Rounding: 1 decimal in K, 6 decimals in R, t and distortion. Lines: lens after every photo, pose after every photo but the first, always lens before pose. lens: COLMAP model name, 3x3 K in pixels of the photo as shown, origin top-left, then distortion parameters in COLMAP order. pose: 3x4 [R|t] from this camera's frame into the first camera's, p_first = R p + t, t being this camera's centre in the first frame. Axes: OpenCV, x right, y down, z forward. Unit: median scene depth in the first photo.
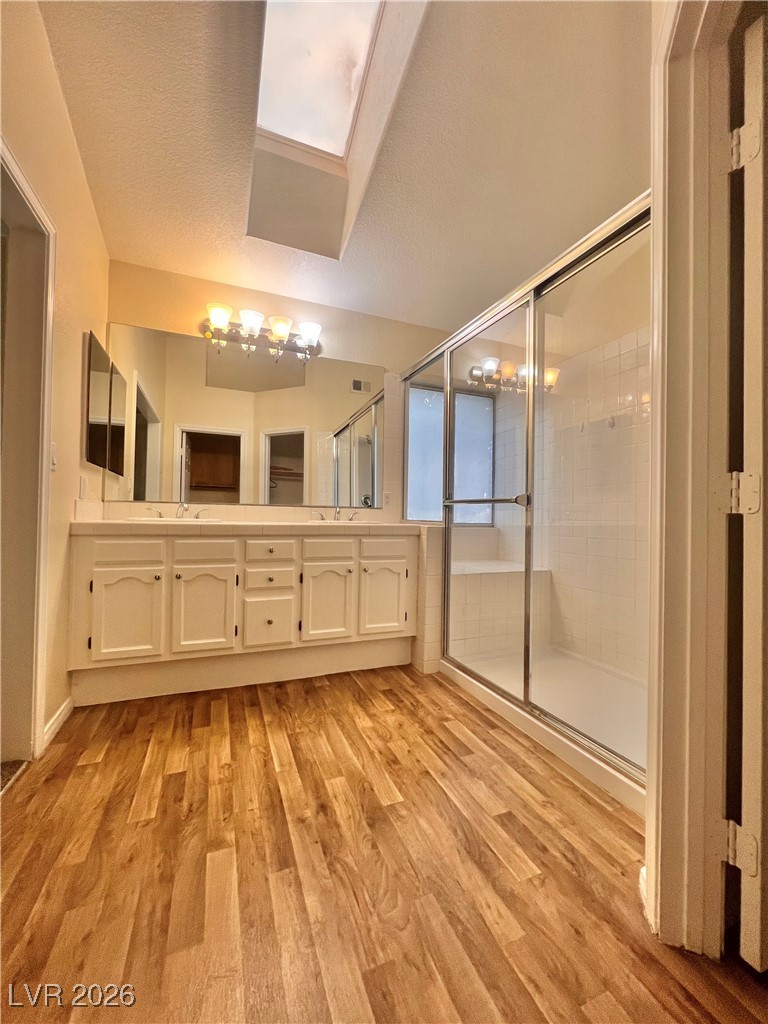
lens RADIAL K [[409.8, 0, 384.0], [0, 409.8, 512.0], [0, 0, 1]] dist [-0.001847, 0.000531]
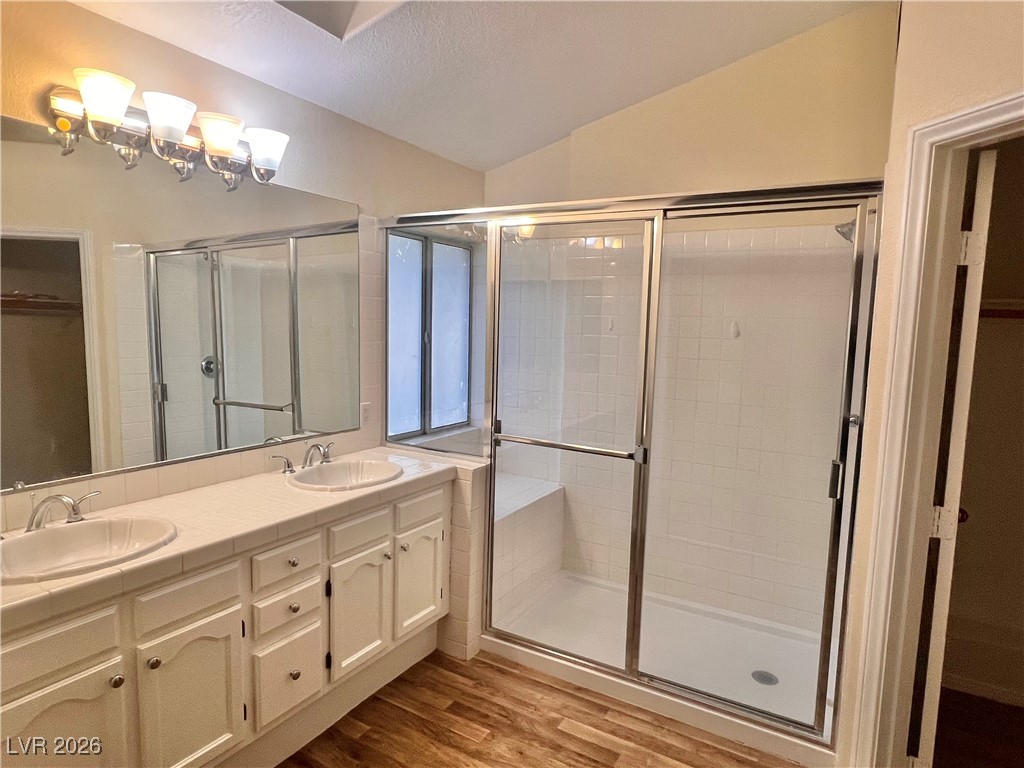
lens RADIAL K [[603.8, 0, 511.6], [0, 603.8, 388.7], [0, 0, 1]] dist [0.002588, 0.000460]
pose [[0.794995, -0.059602, 0.603680, -0.590440], [-0.019580, 0.992122, 0.123738, -0.297695], [-0.606299, -0.110191, 0.787565, 0.157703]]
